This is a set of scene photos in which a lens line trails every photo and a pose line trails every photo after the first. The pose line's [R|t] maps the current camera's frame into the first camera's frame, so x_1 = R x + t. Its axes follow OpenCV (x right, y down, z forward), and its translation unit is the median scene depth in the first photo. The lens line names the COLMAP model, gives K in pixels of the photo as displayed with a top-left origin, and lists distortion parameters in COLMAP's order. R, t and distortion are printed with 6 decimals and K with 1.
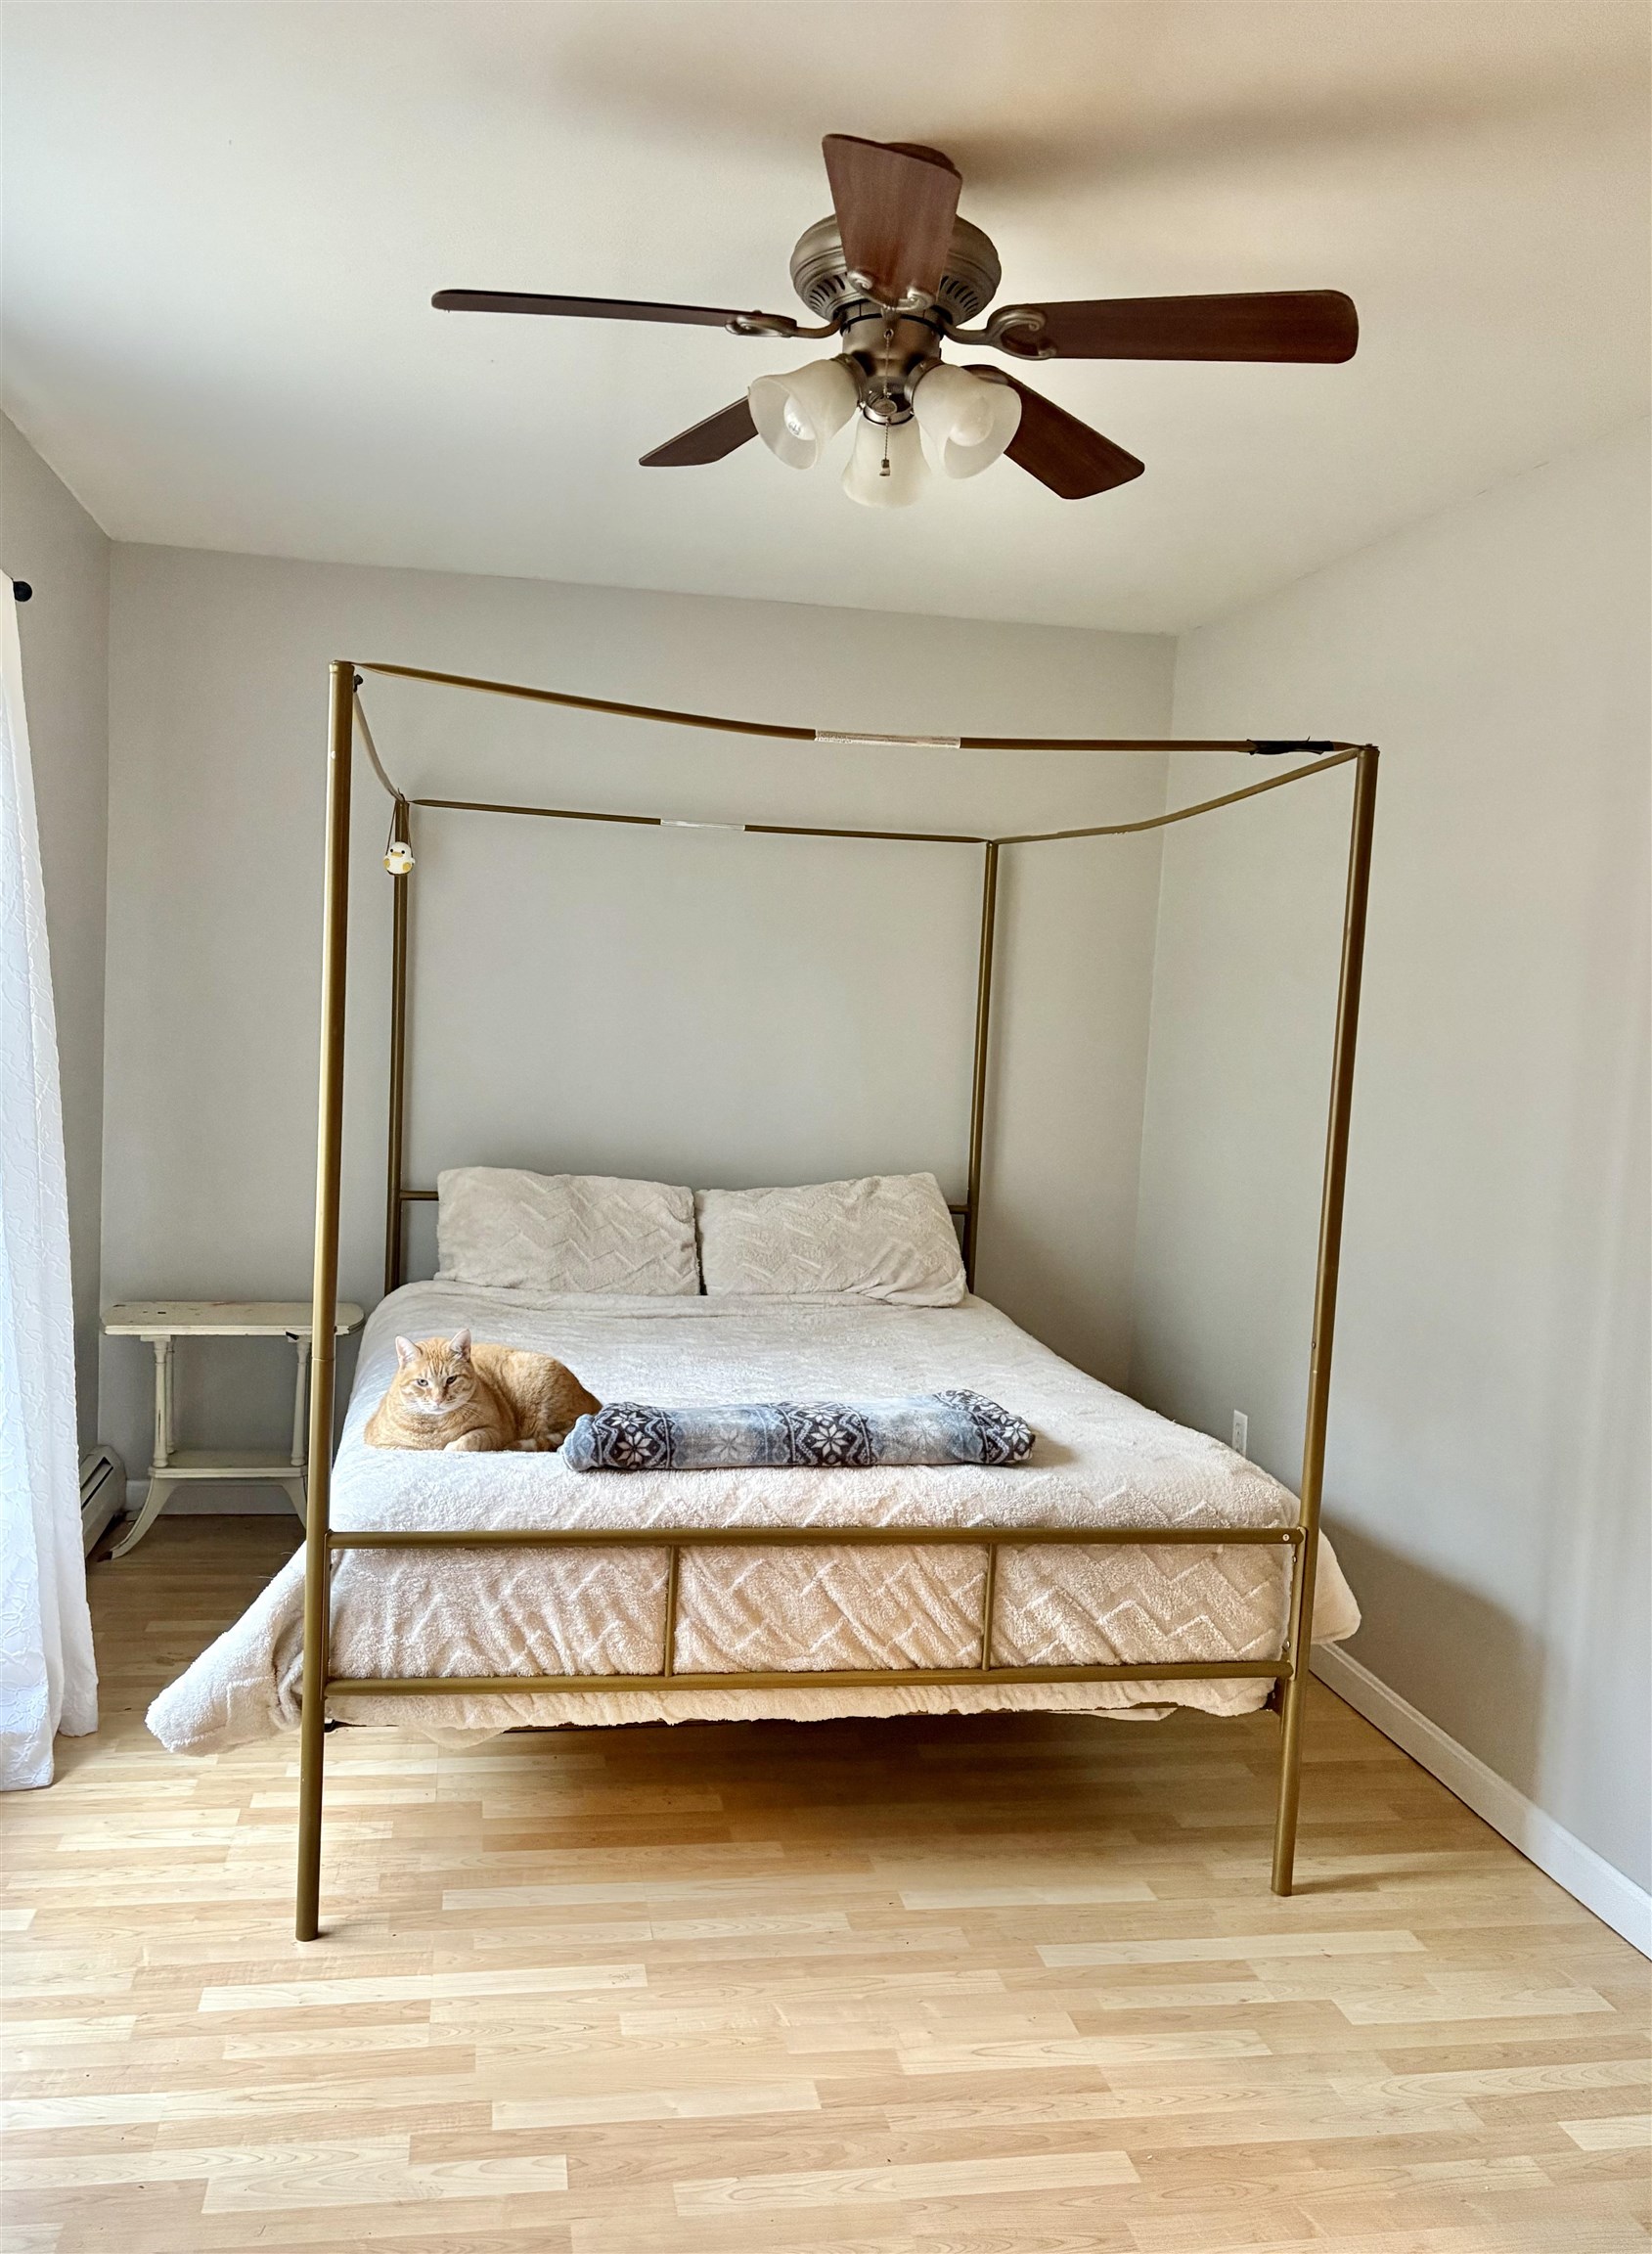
lens RADIAL K [[1806.4, 0, 826.0], [0, 1806.4, 1127.0], [0, 0, 1]] dist [-0.010068, -0.013974]
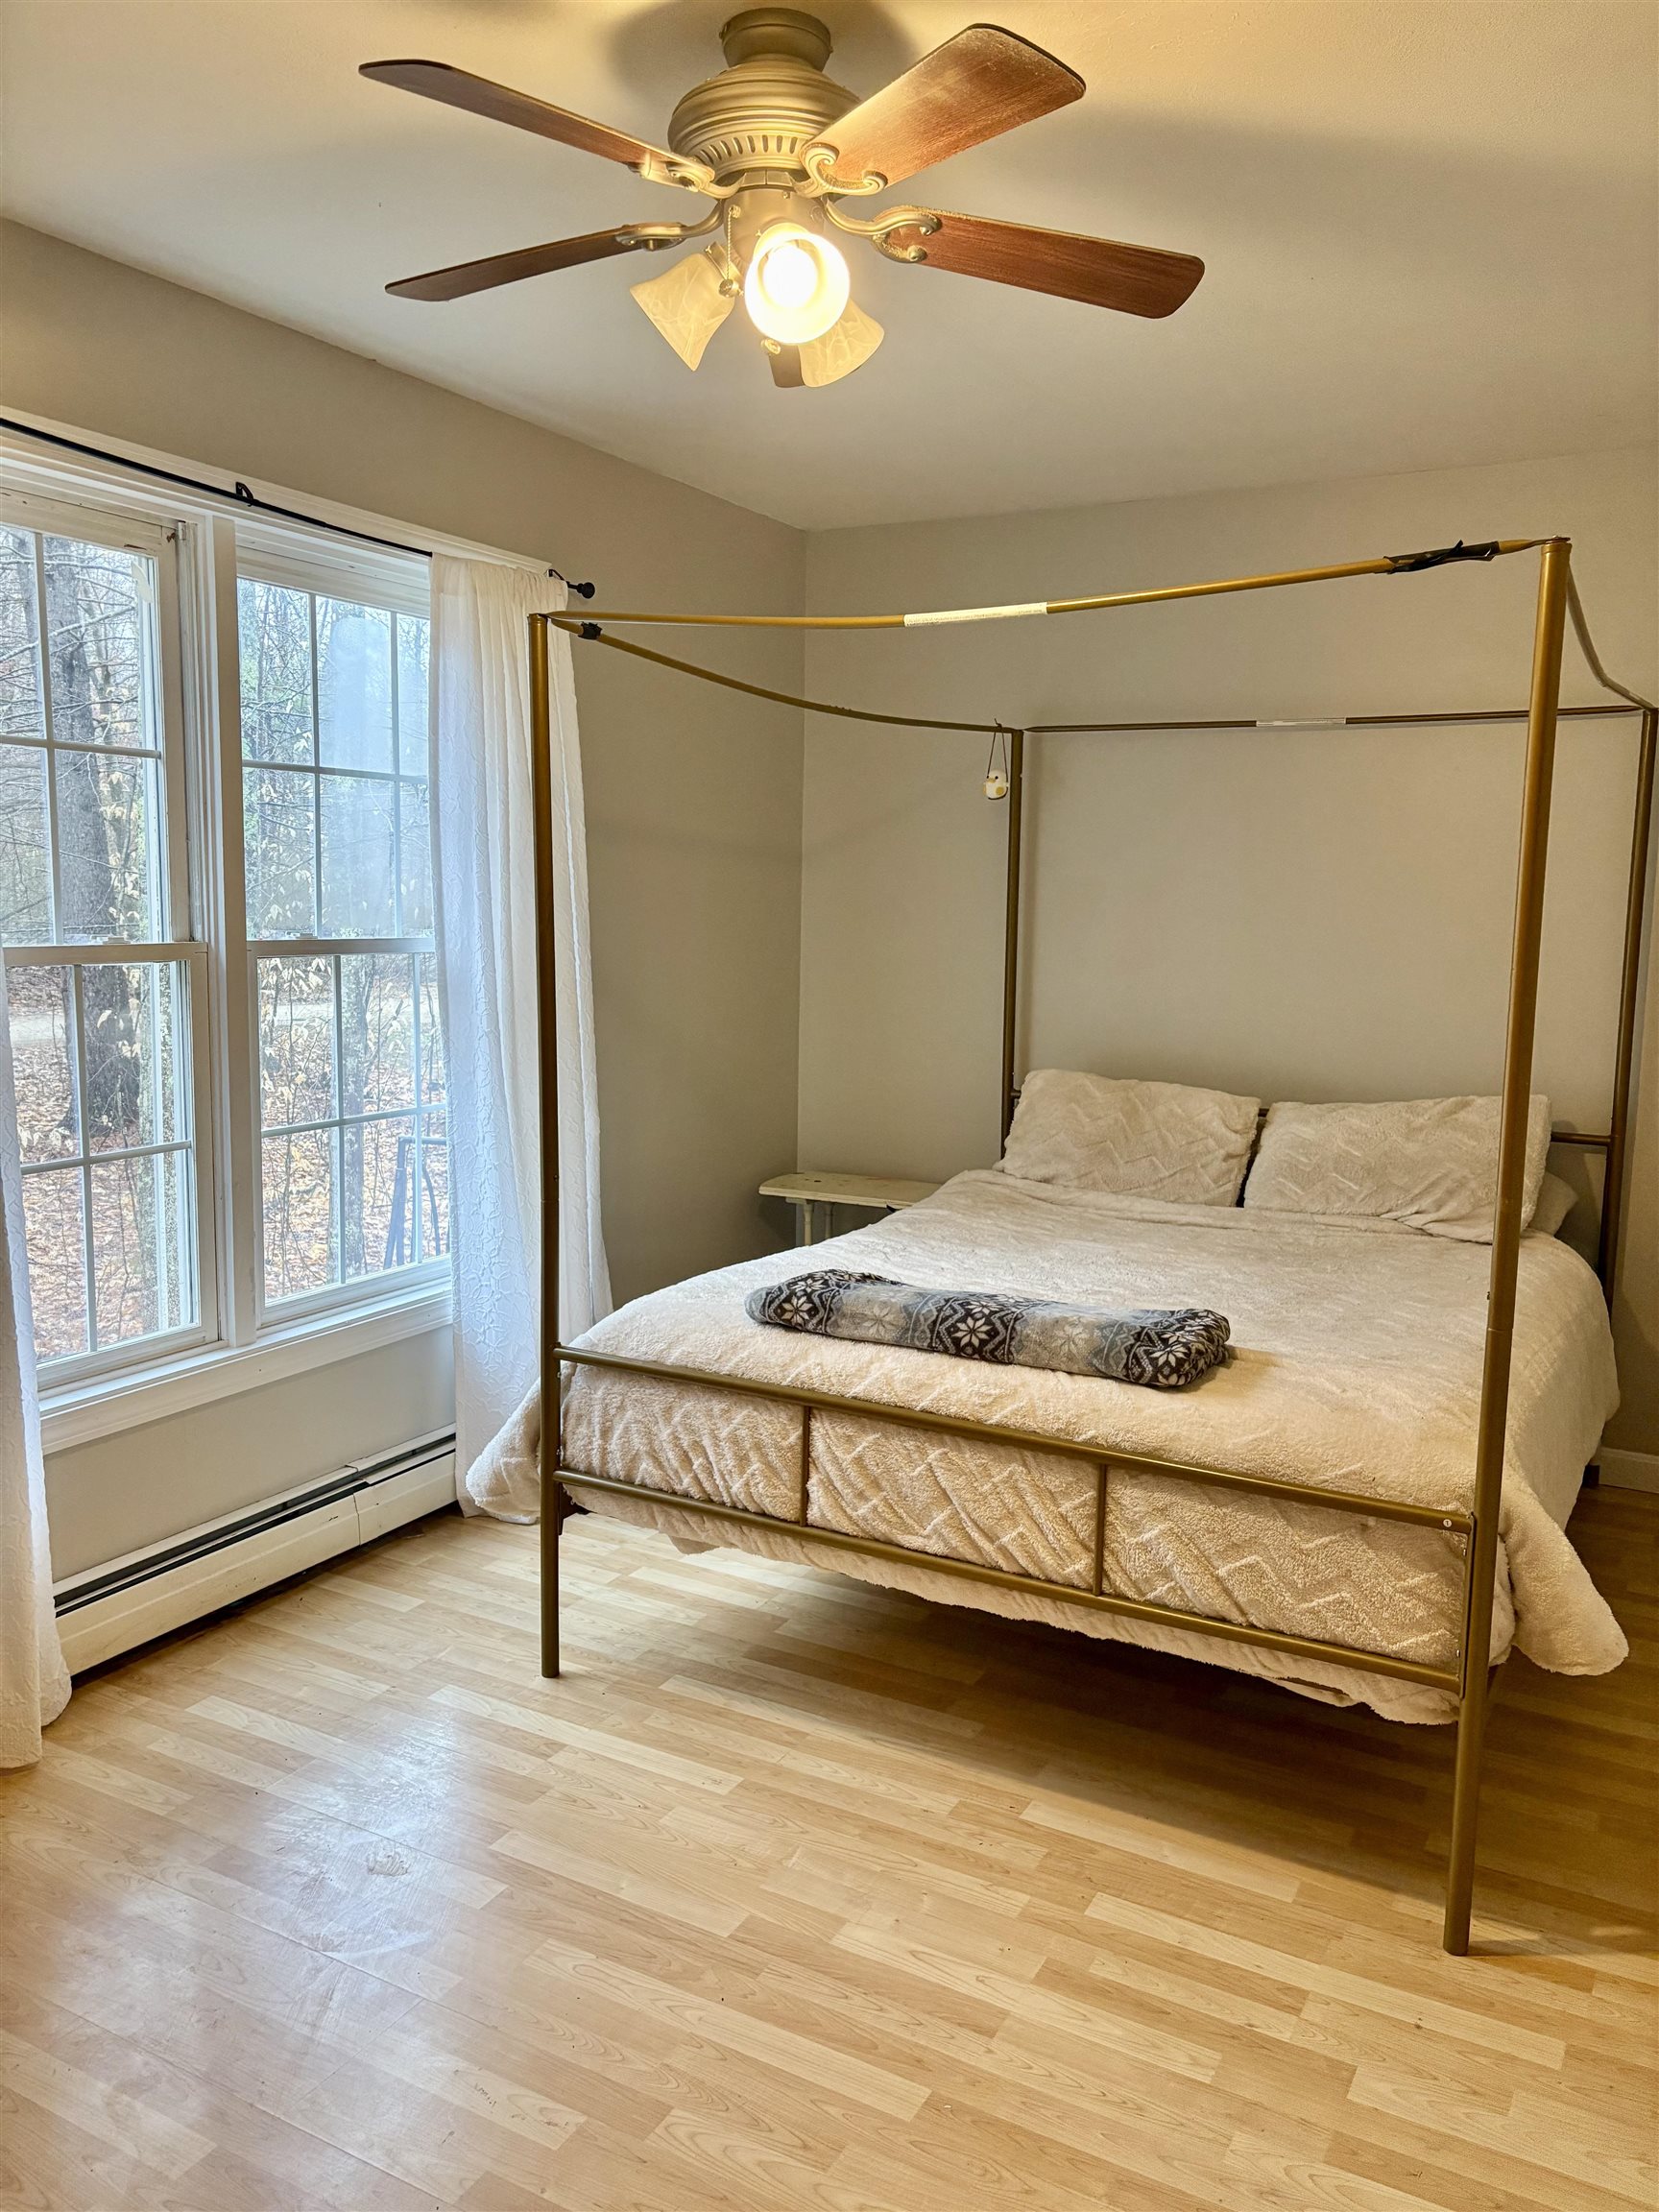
lens RADIAL K [[1691.3, 0, 827.9], [0, 1691.3, 993.9], [0, 0, 1]] dist [-0.001890, -0.035314]
pose [[0.772833, 0.010497, -0.634522, 0.556273], [-0.032196, 0.999224, -0.022684, 0.006351], [0.633792, 0.037960, 0.772572, 0.203819]]
